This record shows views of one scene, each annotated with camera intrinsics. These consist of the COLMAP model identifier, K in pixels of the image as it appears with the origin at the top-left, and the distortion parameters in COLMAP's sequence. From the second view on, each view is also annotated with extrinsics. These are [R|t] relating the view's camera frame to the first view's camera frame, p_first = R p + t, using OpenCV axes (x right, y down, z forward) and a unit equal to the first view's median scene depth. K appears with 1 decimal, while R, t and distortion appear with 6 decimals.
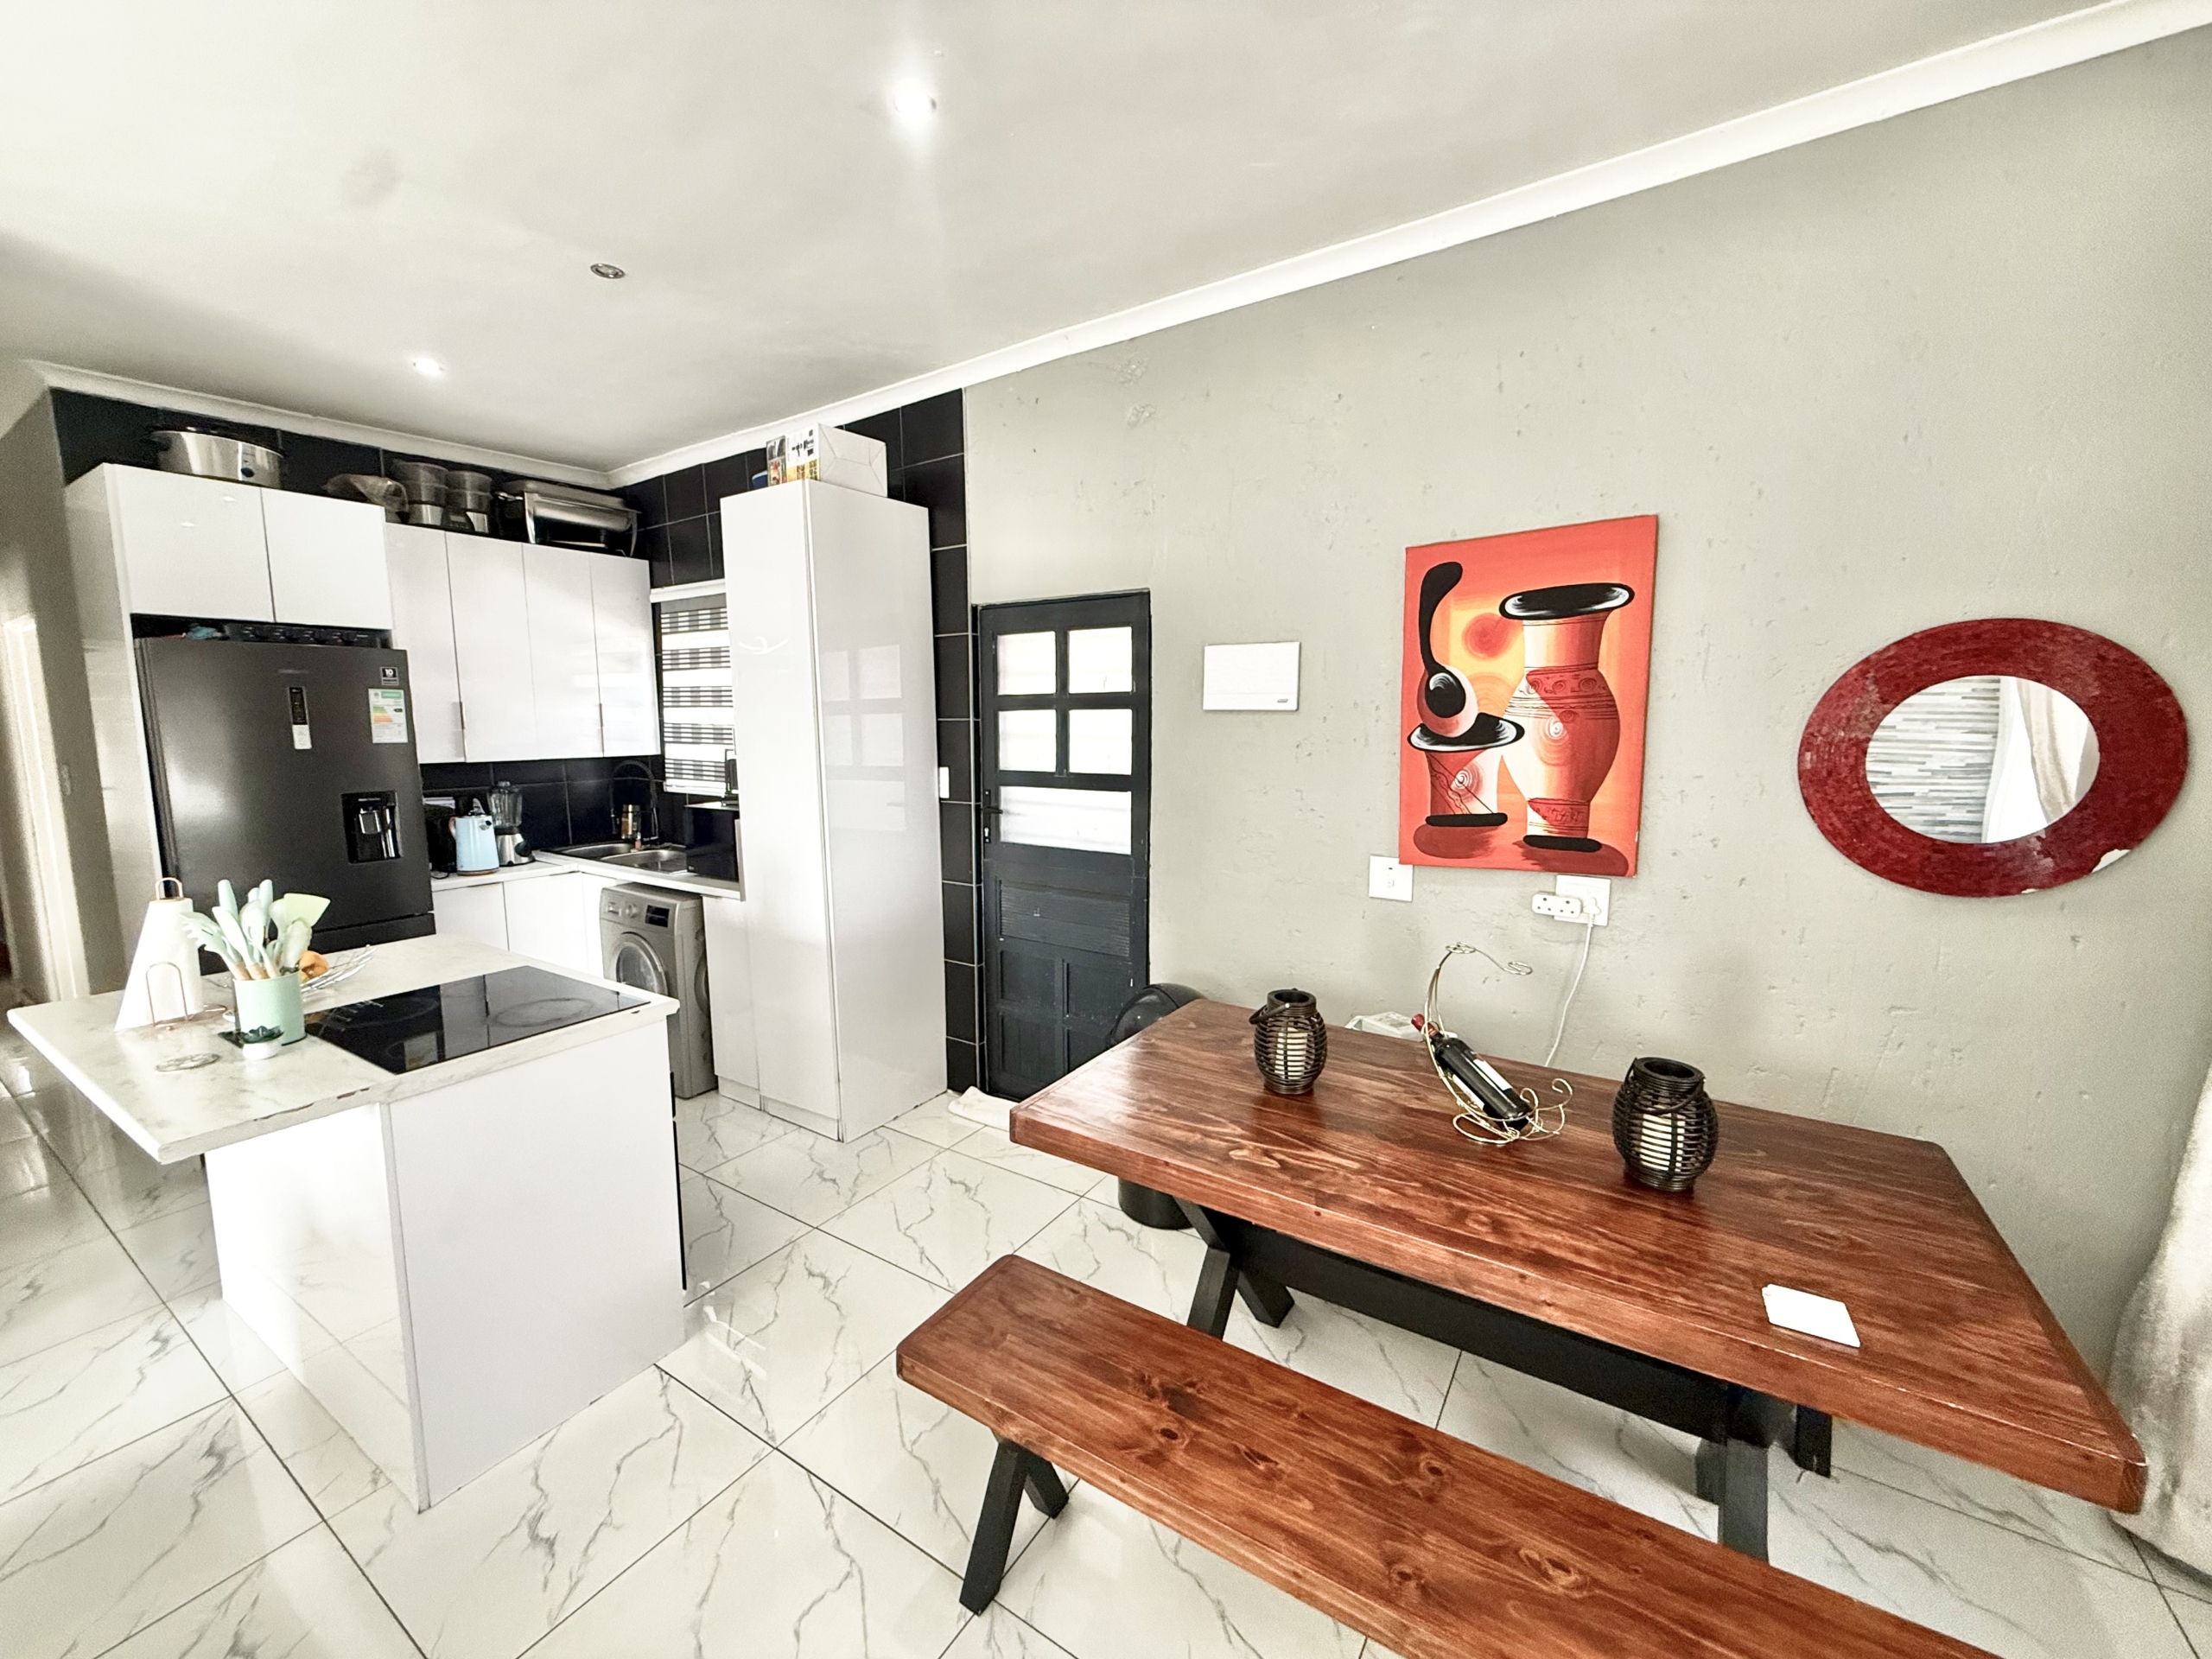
lens RADIAL K [[871.2, 0, 1106.0], [0, 871.2, 829.5], [0, 0, 1]] dist [-0.002007, -0.000261]
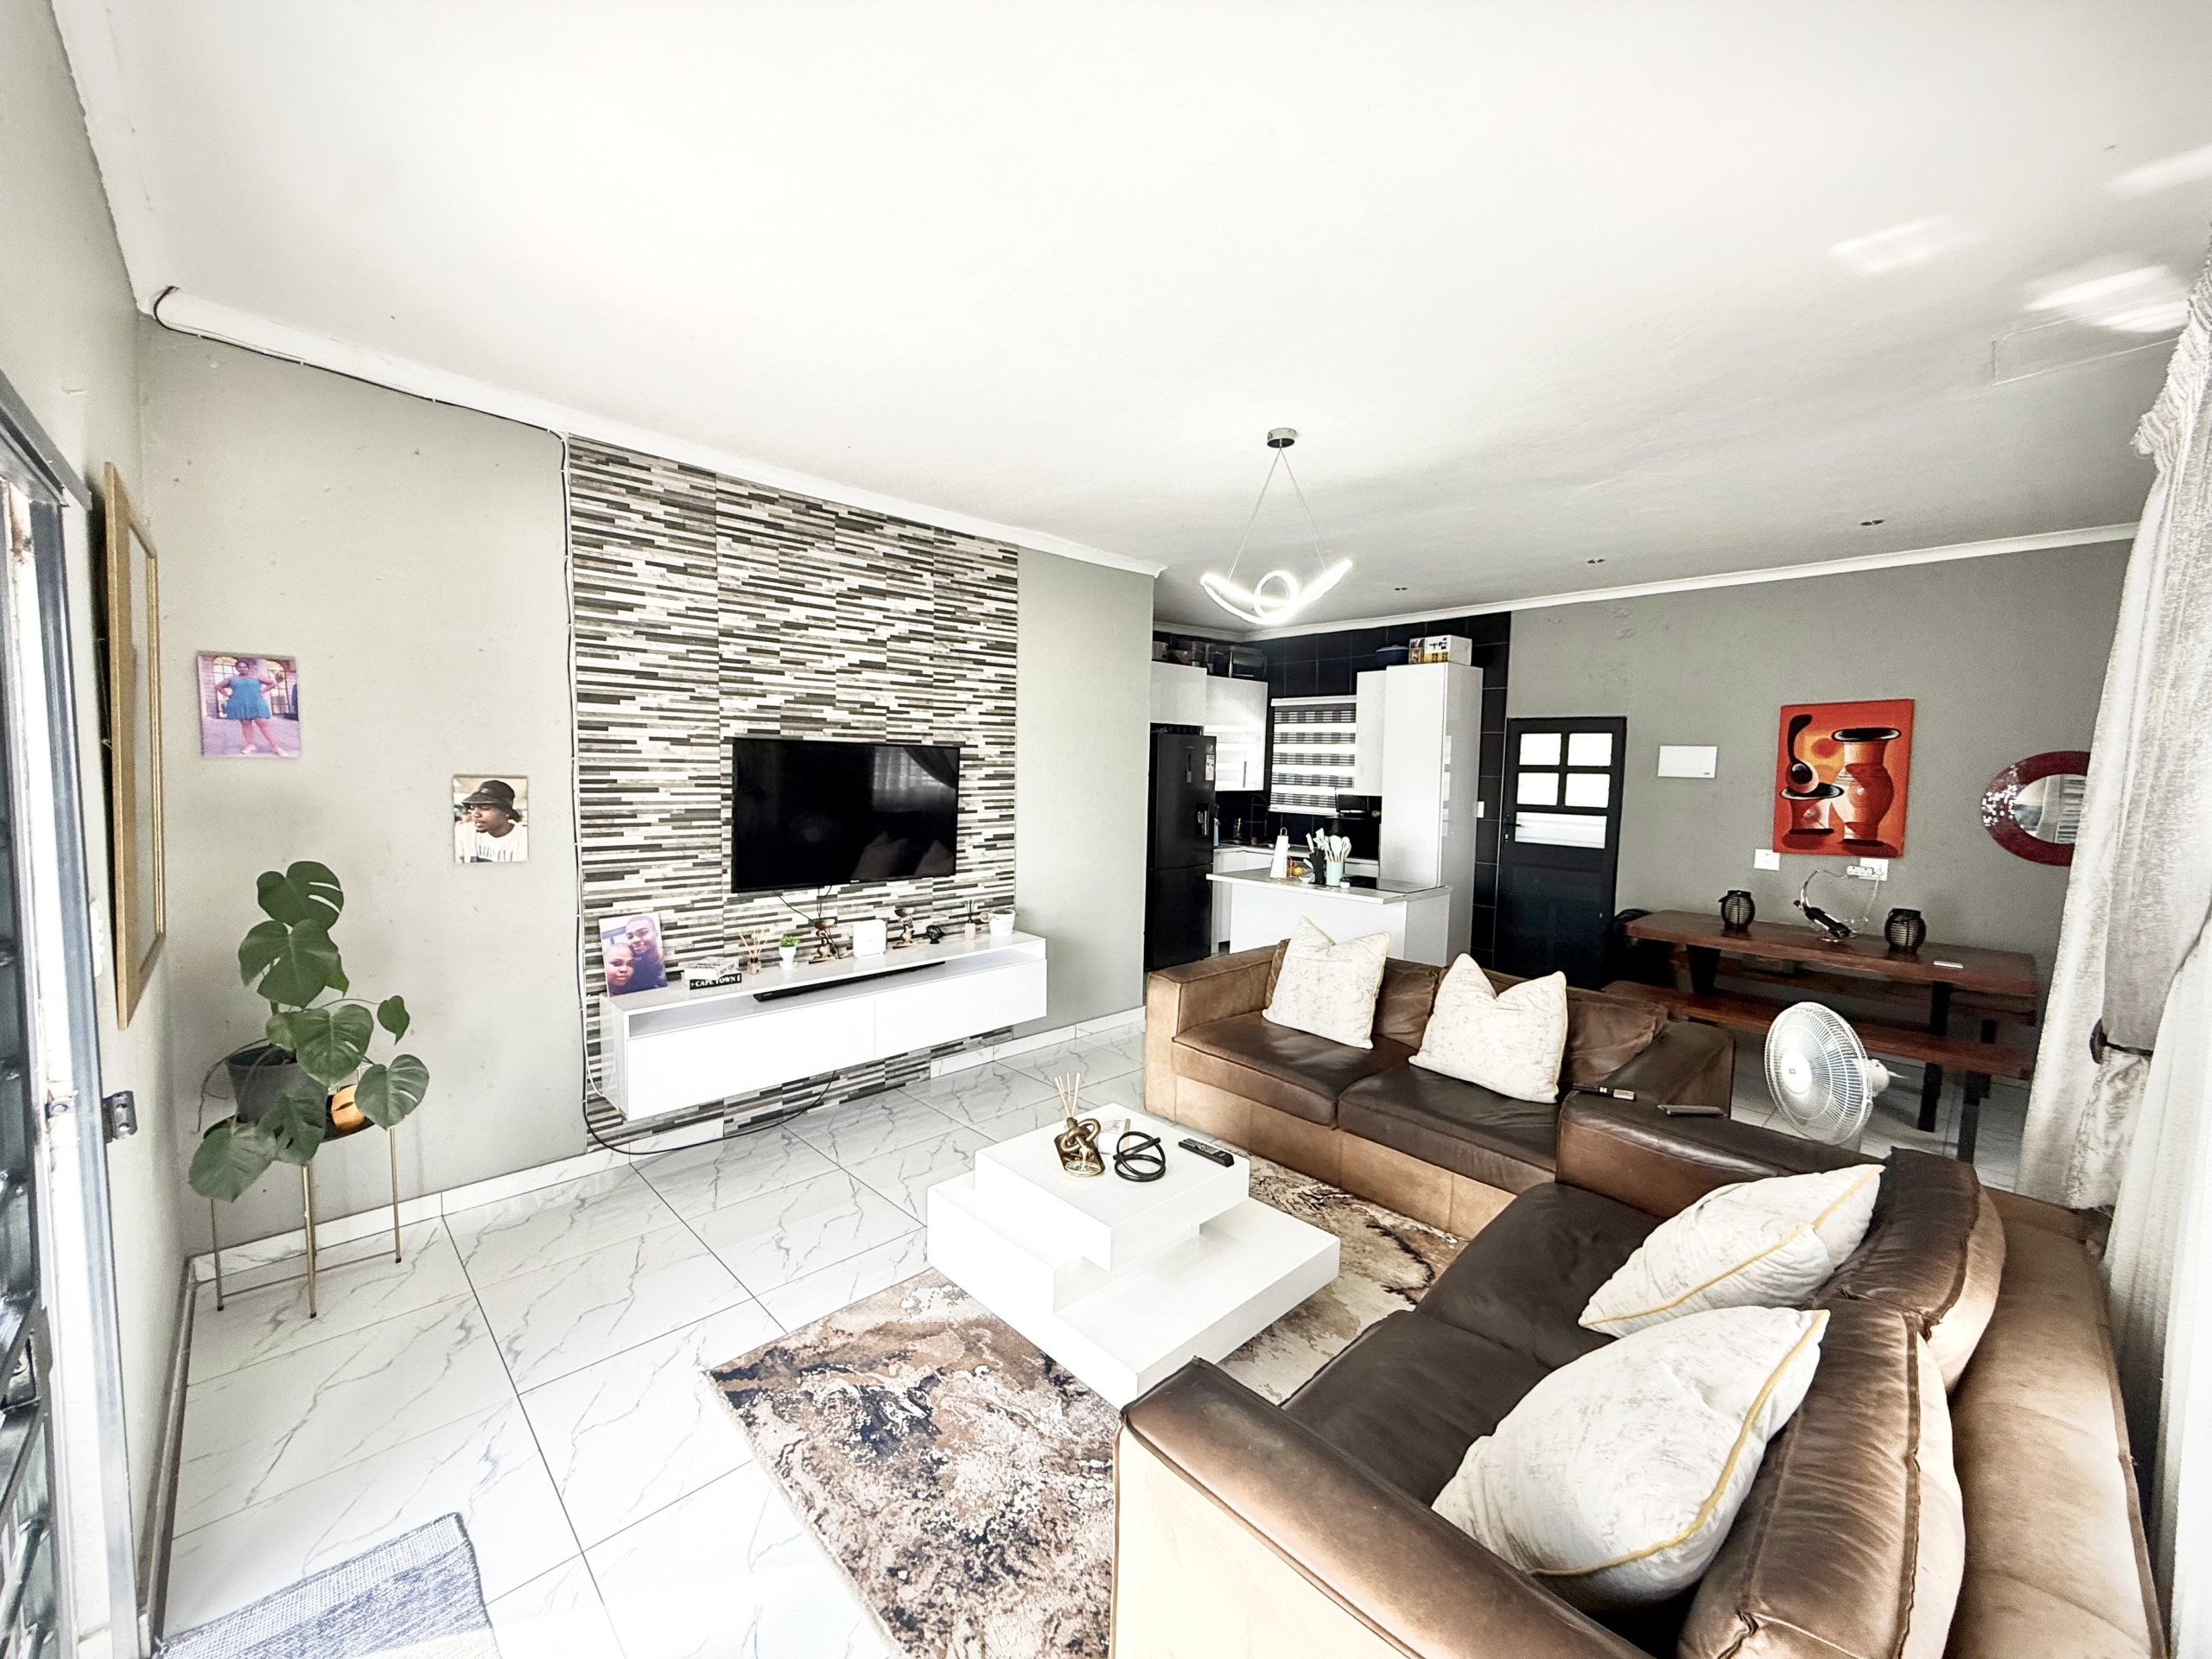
lens RADIAL K [[888.2, 0, 1093.7], [0, 888.2, 832.1], [0, 0, 1]] dist [0.000059, 0.000018]
pose [[0.971093, 0.042729, -0.234848, -0.573414], [-0.055347, 0.997342, -0.047398, 0.139615], [0.232198, 0.059026, 0.970876, -1.117657]]
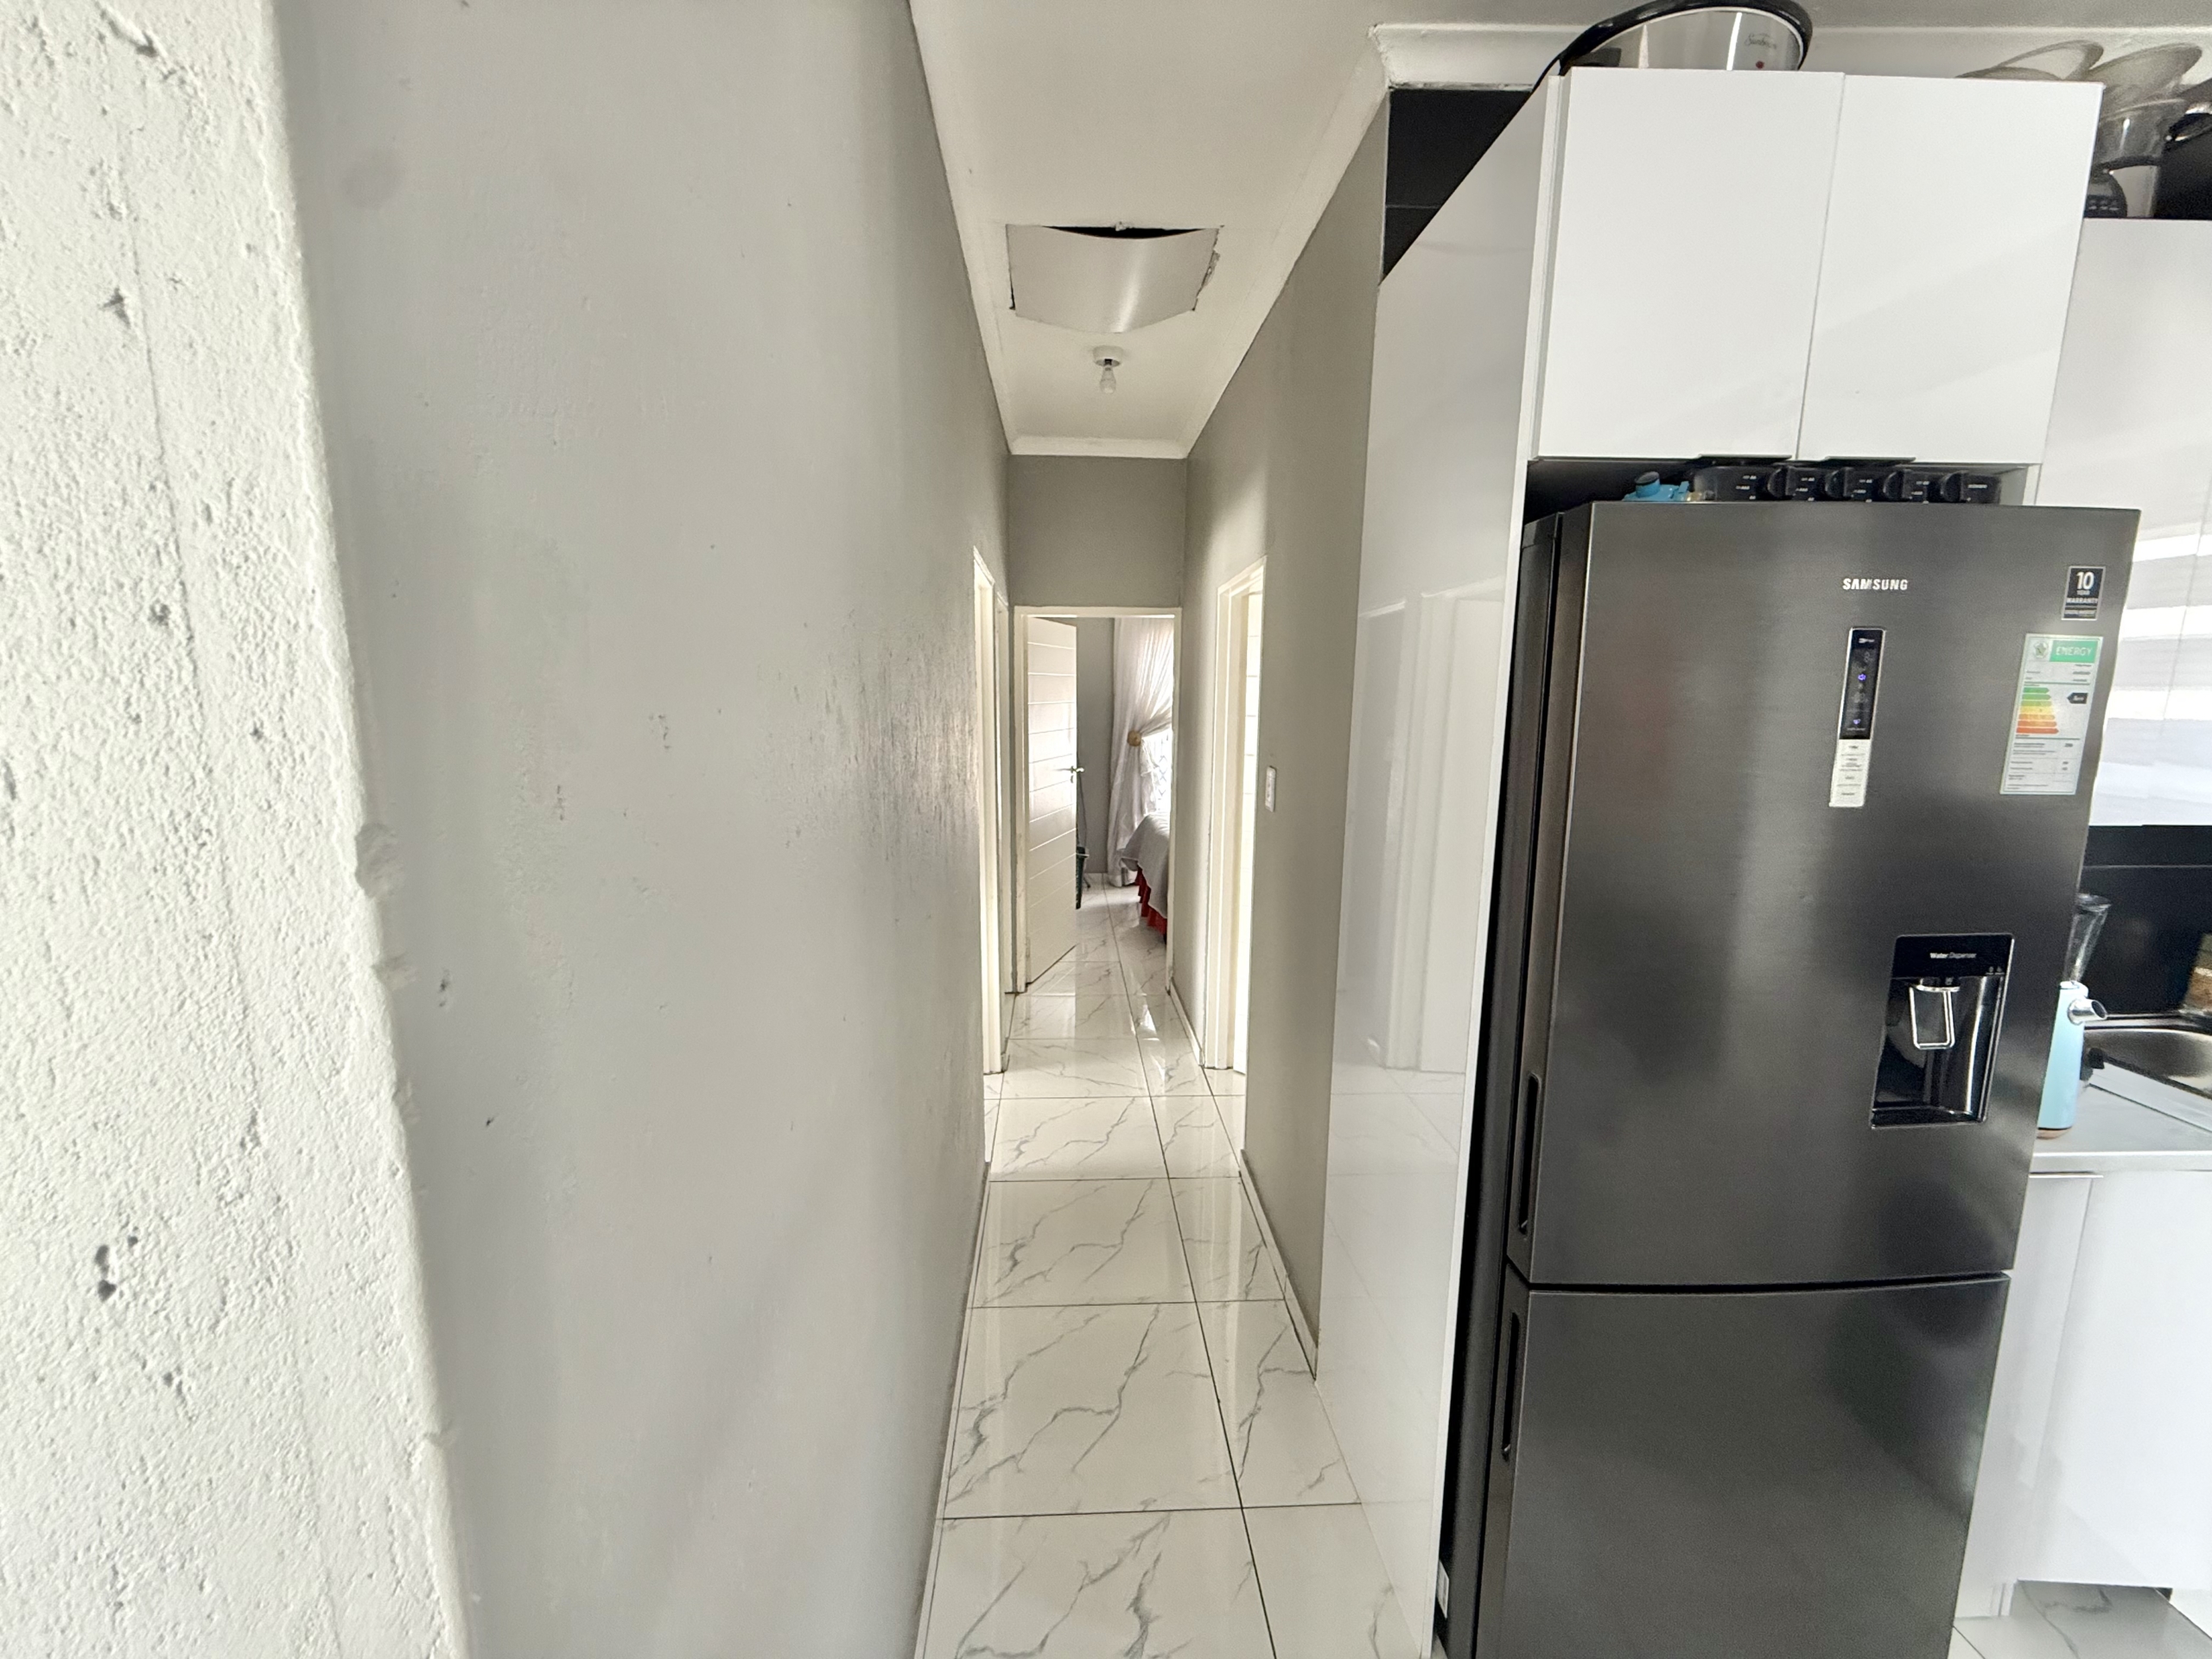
lens RADIAL K [[883.1, 0, 1106.0], [0, 883.1, 829.5], [0, 0, 1]] dist [-0.000618, 0.000186]
pose [[0.581022, 0.128578, -0.803668, -0.741014], [-0.110797, 0.990745, 0.078406, -0.071413], [0.806311, 0.043489, 0.589891, 0.501809]]
